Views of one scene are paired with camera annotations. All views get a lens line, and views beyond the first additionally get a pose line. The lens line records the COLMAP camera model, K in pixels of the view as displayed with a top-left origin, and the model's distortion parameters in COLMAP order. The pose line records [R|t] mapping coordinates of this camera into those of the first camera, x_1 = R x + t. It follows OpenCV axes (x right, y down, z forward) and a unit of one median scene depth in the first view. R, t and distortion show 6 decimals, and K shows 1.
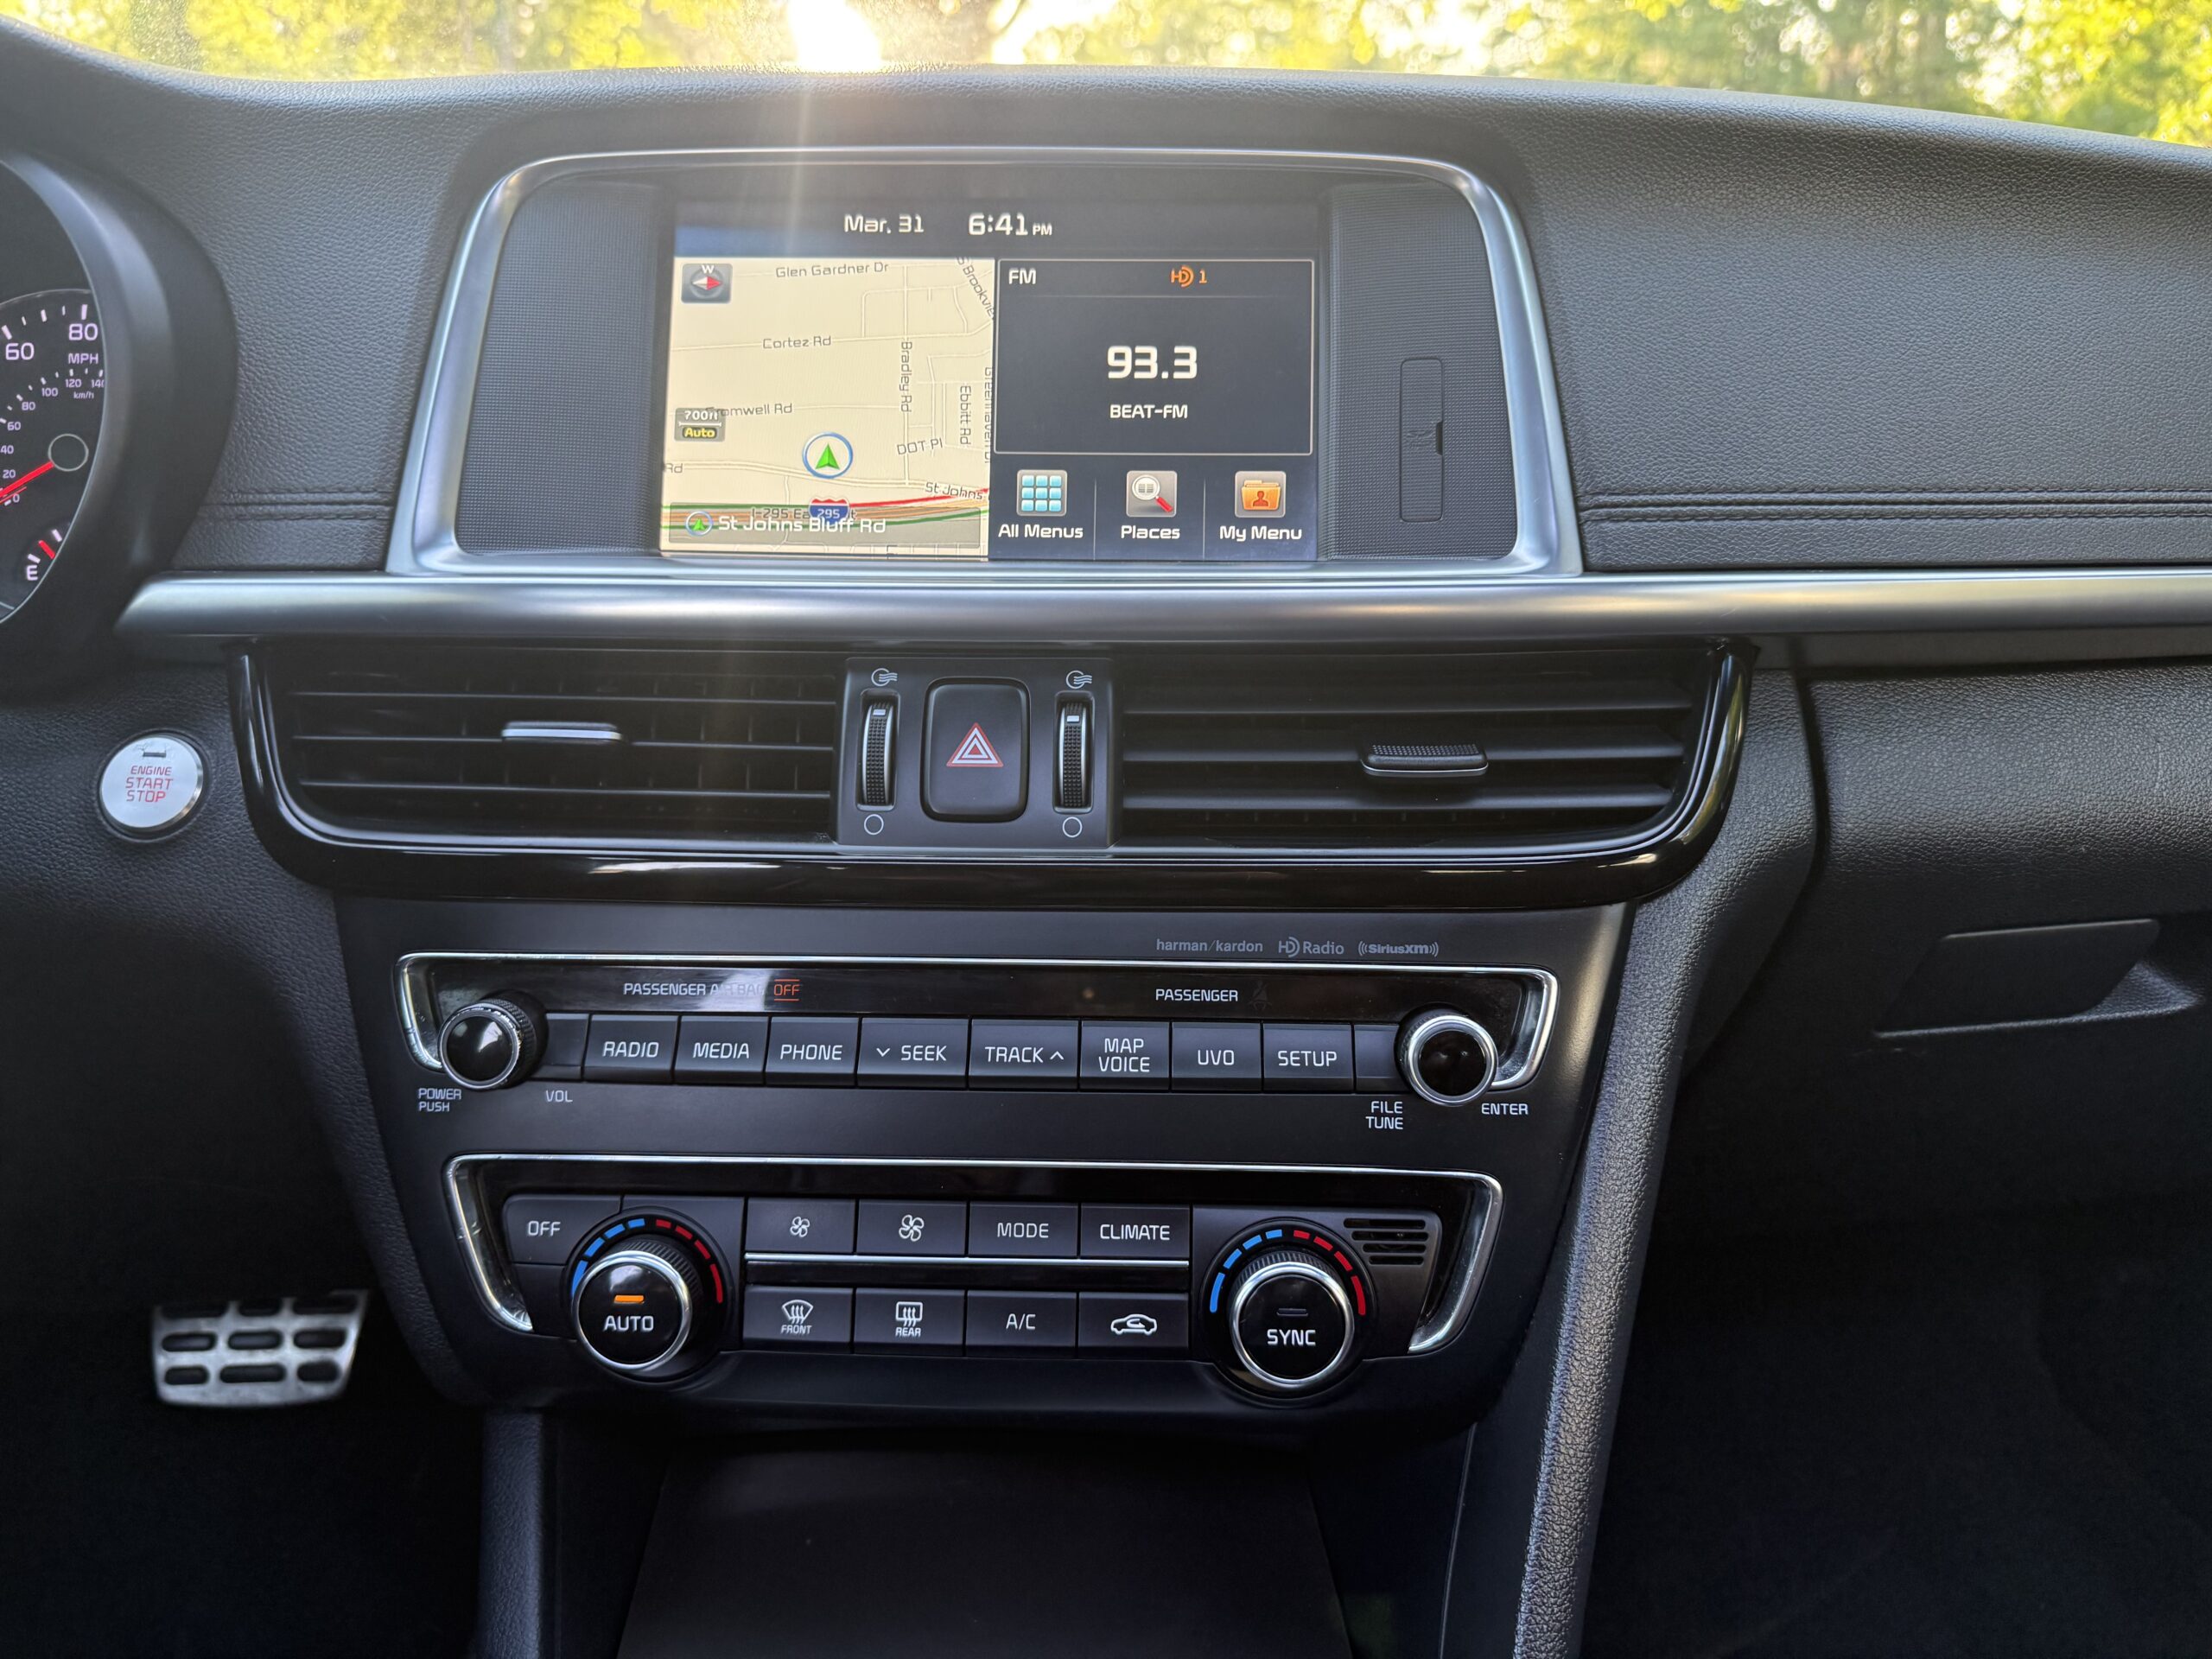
lens RADIAL K [[1506.4, 0, 1118.4], [0, 1506.4, 843.2], [0, 0, 1]] dist [0.125227, -0.176285]
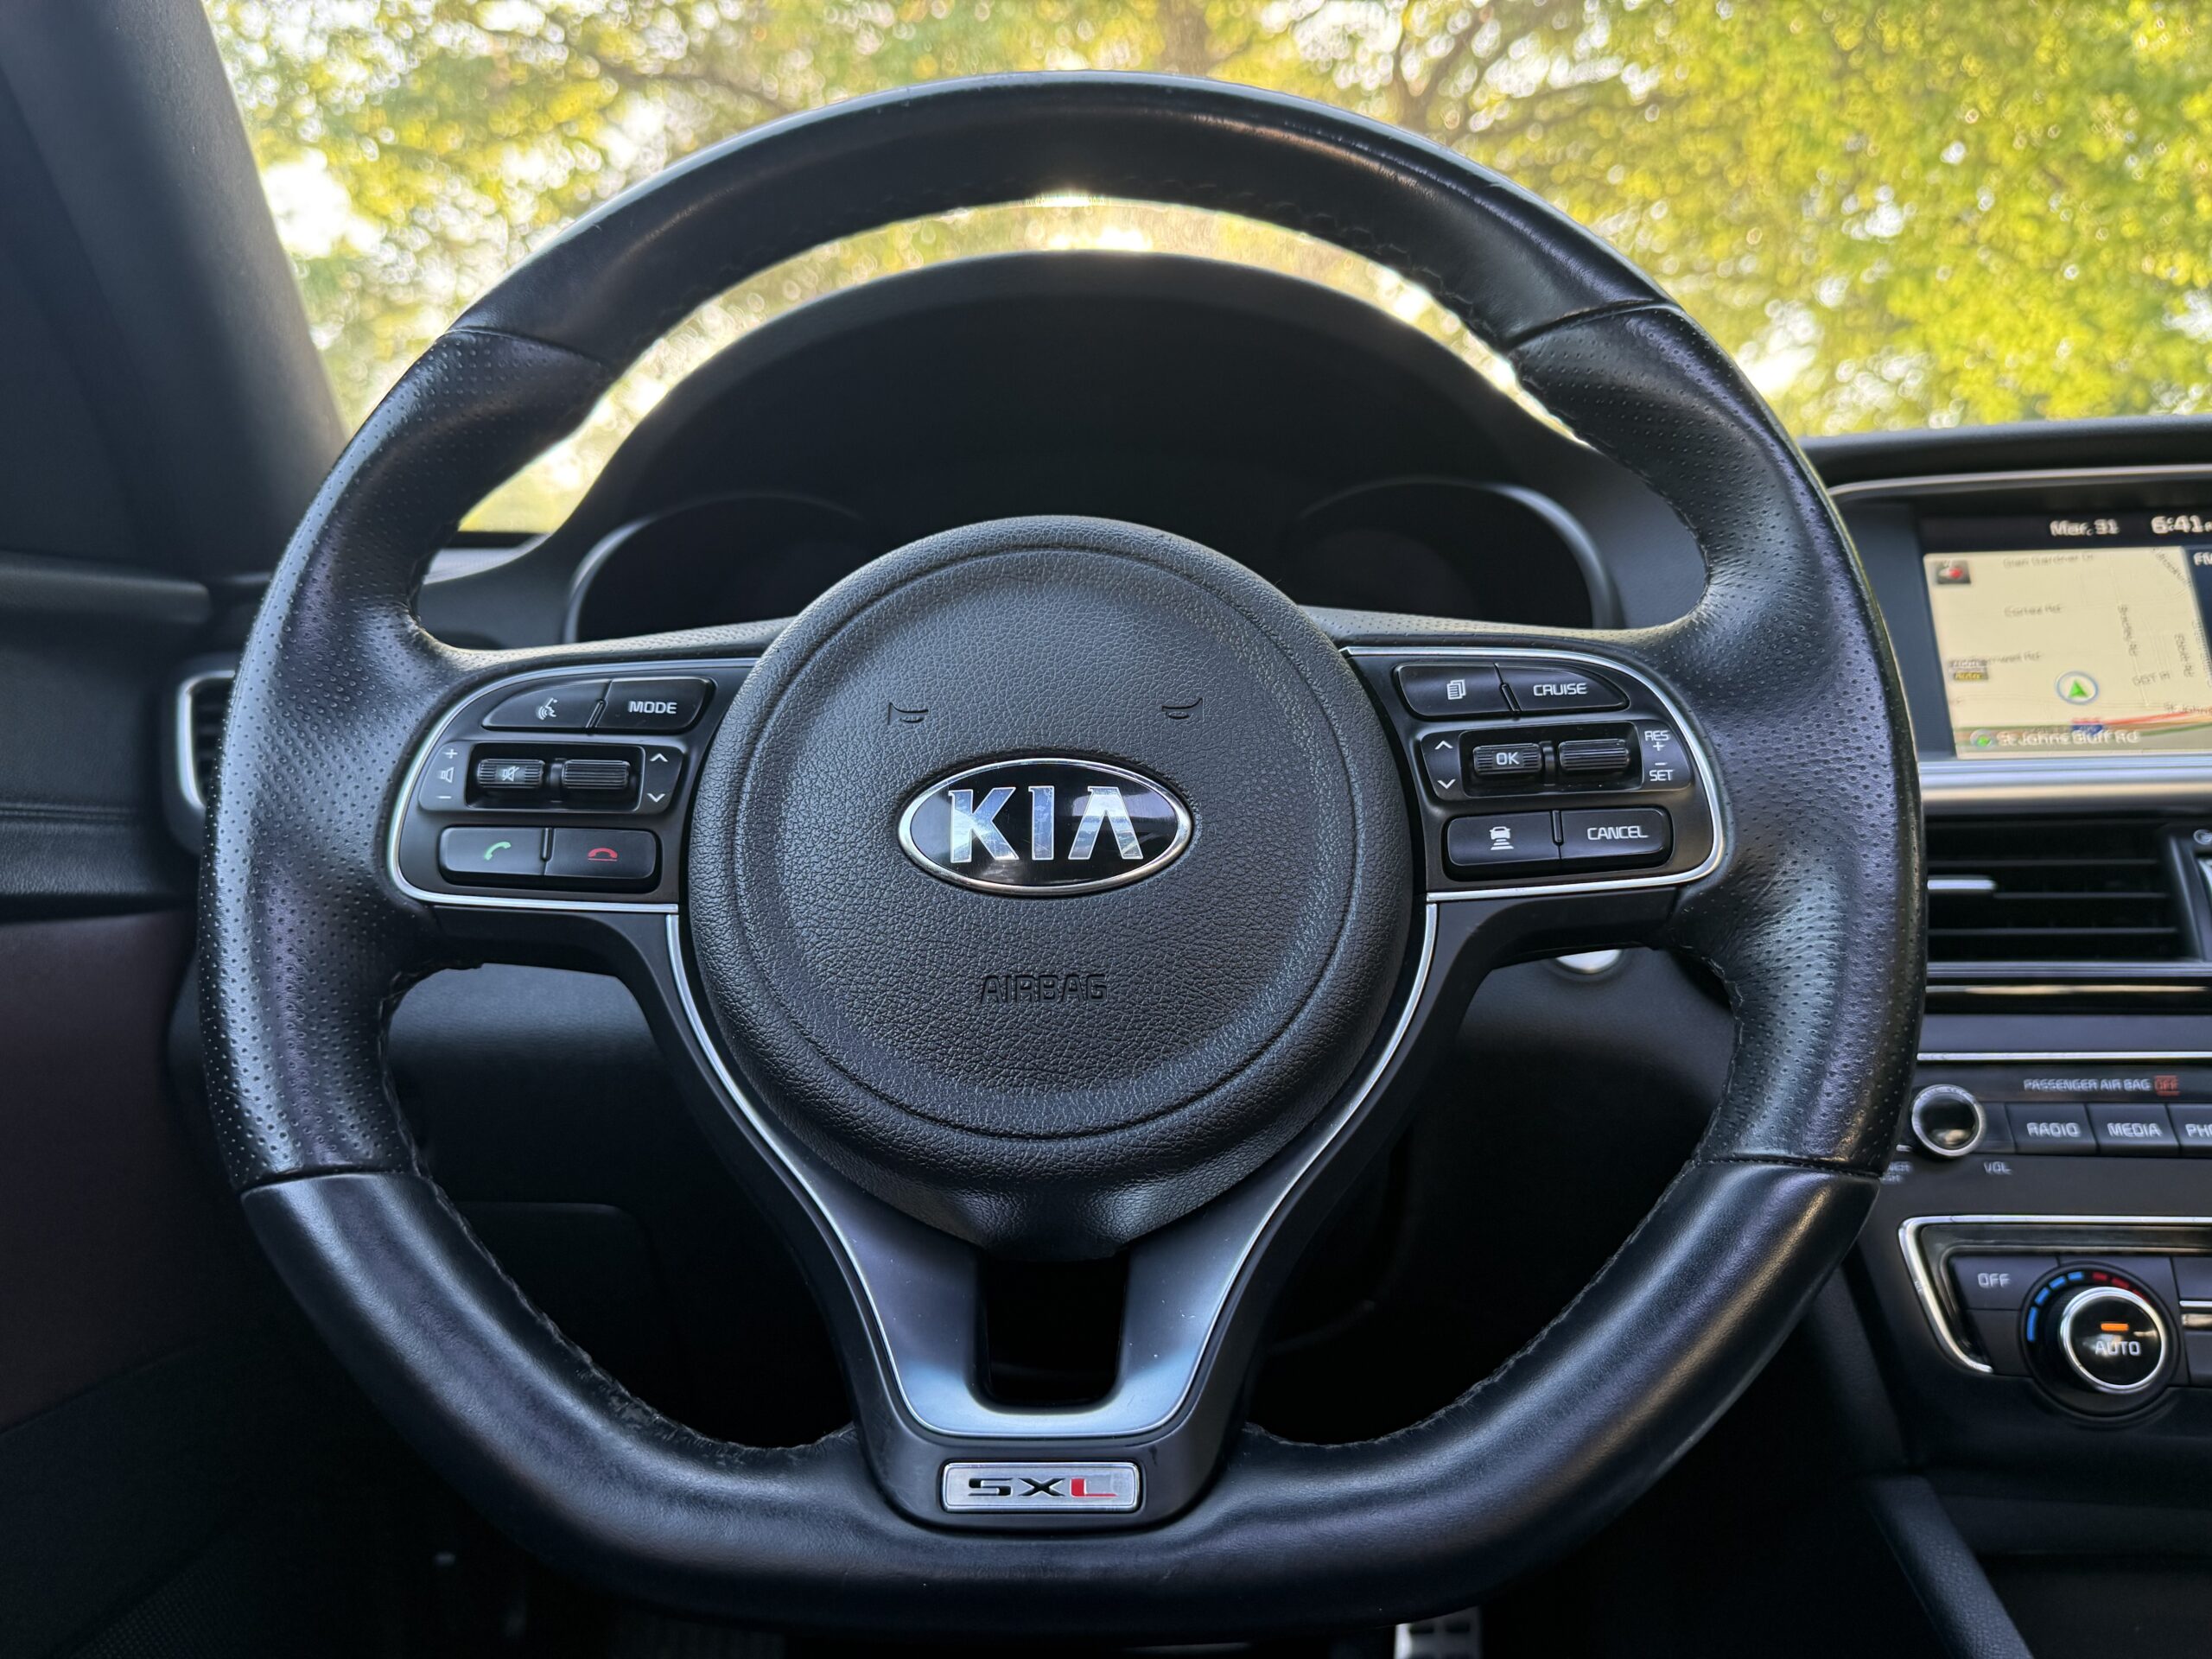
lens RADIAL K [[1597.3, 0, 1116.5], [0, 1597.3, 832.8], [0, 0, 1]] dist [0.039583, -0.073628]
pose [[0.991085, -0.018472, -0.131944, -0.844151], [-0.019285, 0.960022, -0.279259, 0.265629], [0.131828, 0.279314, 0.951107, -0.375406]]
